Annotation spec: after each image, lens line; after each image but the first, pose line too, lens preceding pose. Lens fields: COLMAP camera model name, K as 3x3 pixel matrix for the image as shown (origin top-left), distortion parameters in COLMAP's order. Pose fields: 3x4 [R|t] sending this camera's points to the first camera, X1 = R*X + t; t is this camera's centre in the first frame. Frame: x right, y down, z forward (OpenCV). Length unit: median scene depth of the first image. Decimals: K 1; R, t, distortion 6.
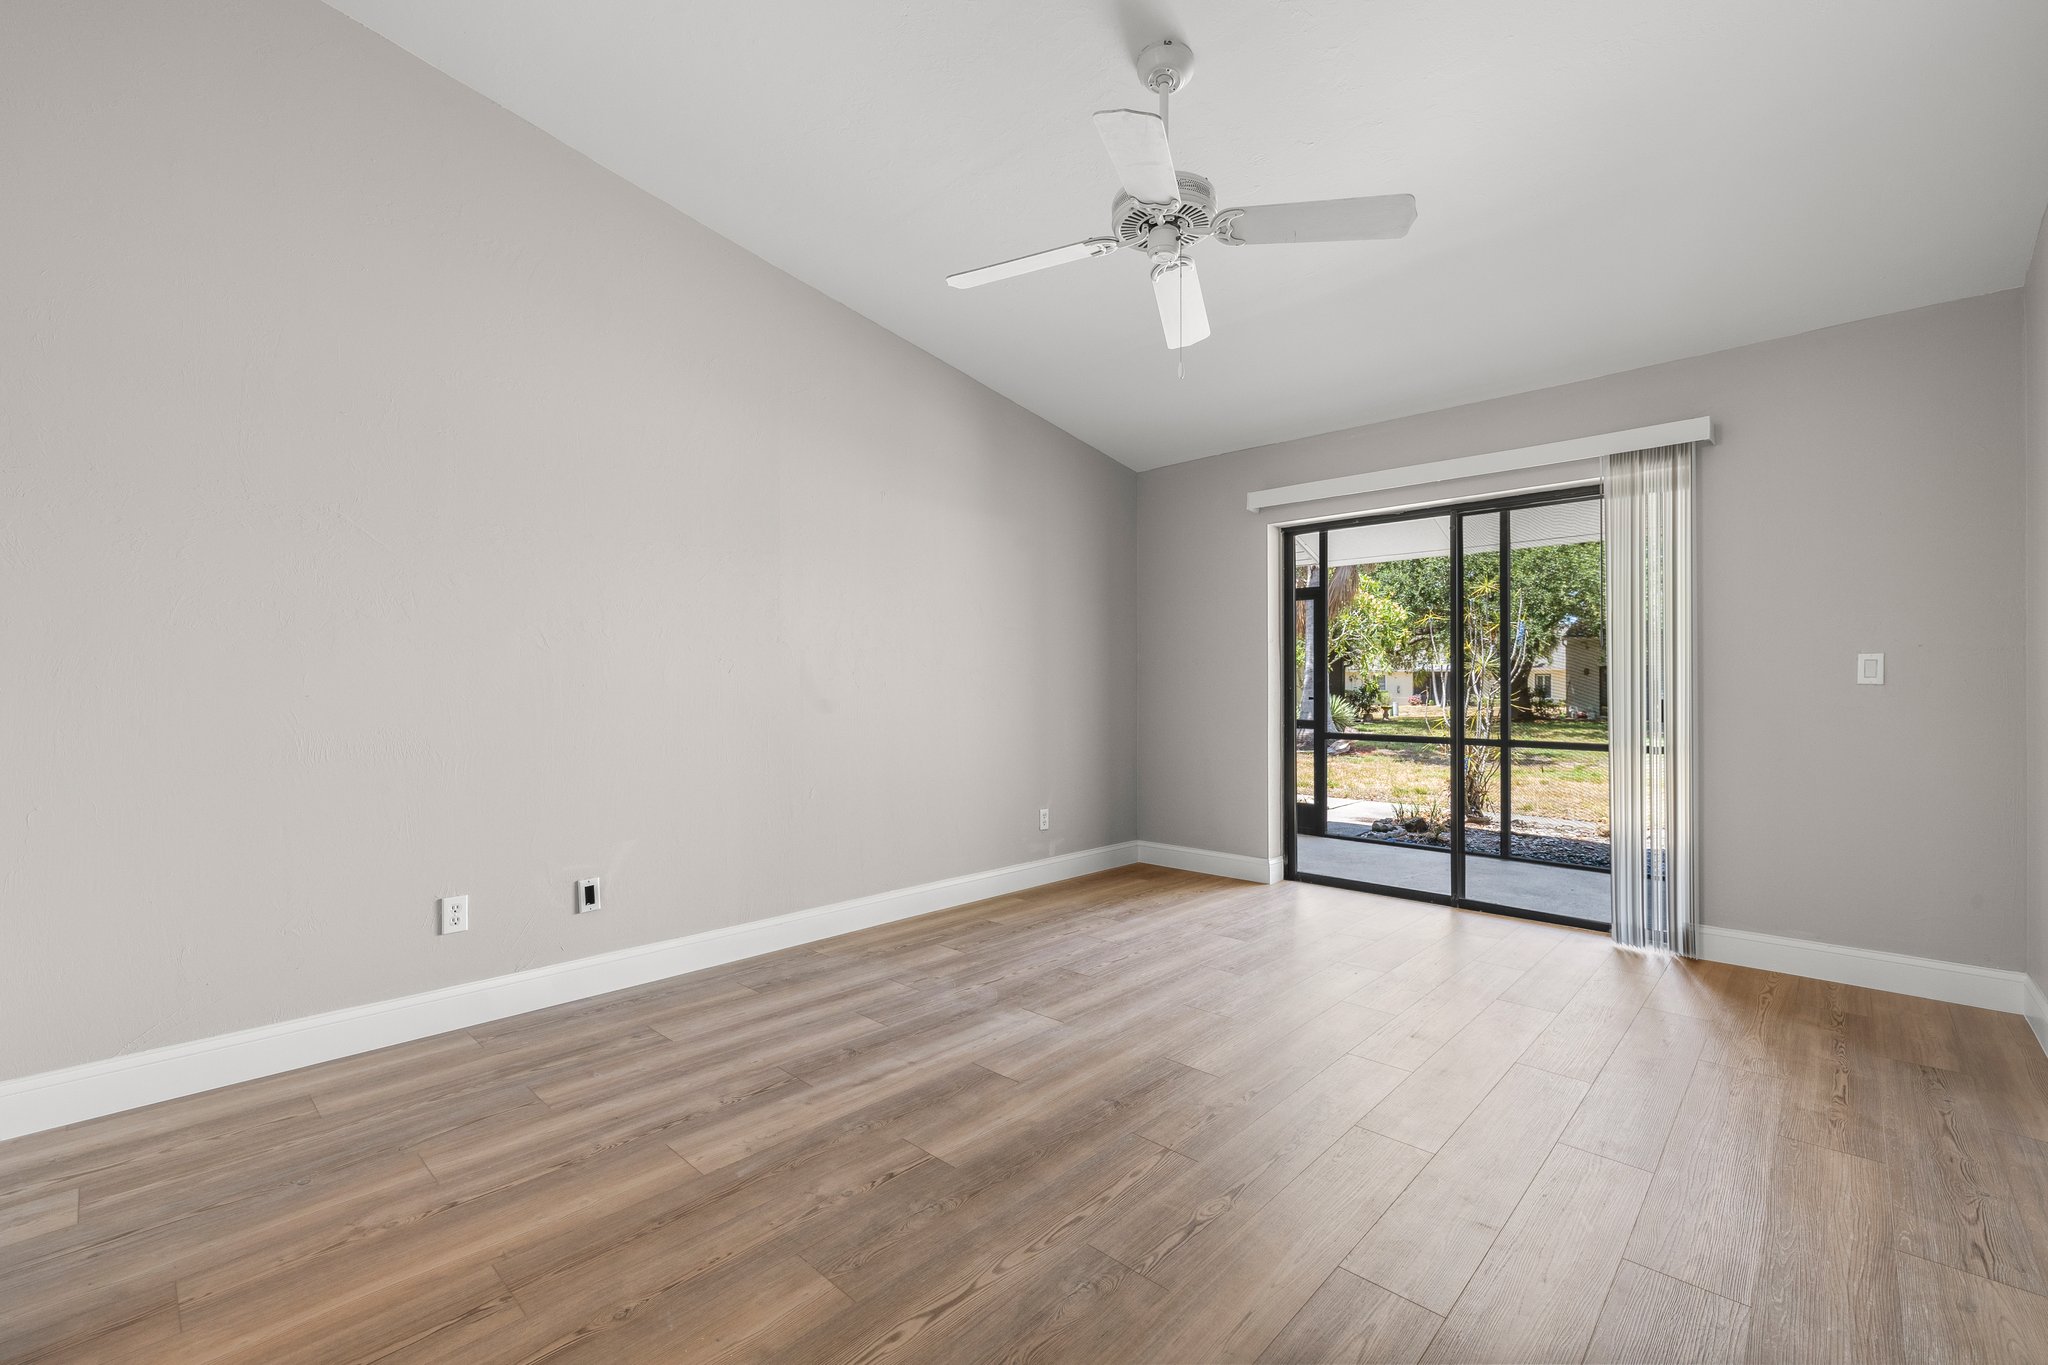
lens RADIAL K [[868.5, 0, 1026.2], [0, 868.5, 688.5], [0, 0, 1]] dist [0.004083, 0.000313]
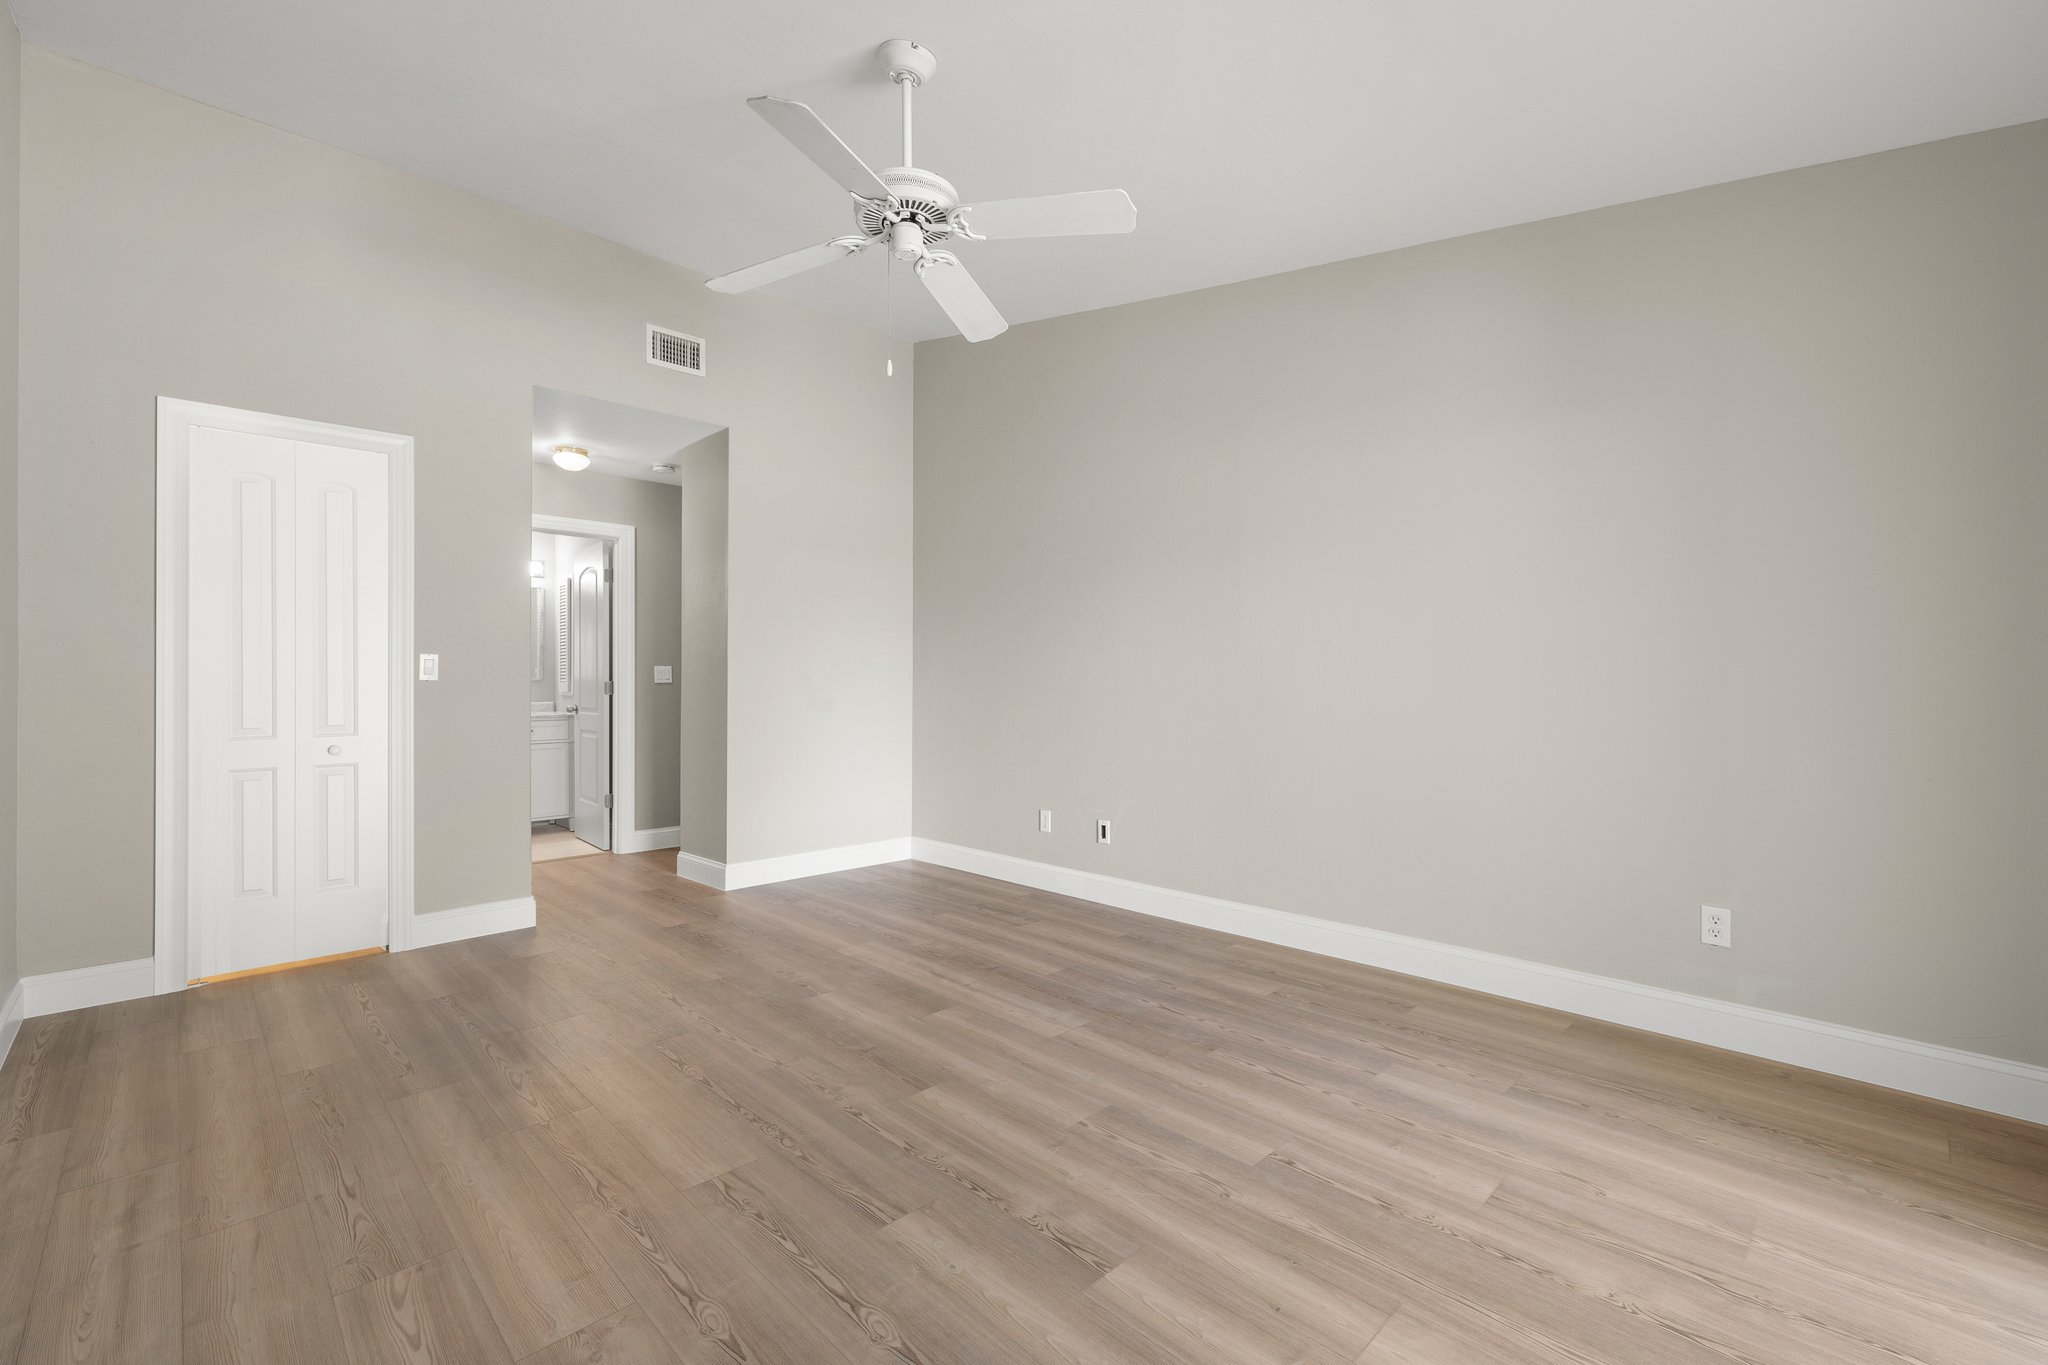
lens RADIAL K [[868.5, 0, 1023.5], [0, 868.5, 690.6], [0, 0, 1]] dist [0.004083, 0.000313]
pose [[-0.047673, 0.007149, -0.998837, 0.916861], [0.006637, 0.999955, 0.006840, -0.003834], [0.998841, -0.006303, -0.047718, 0.938525]]
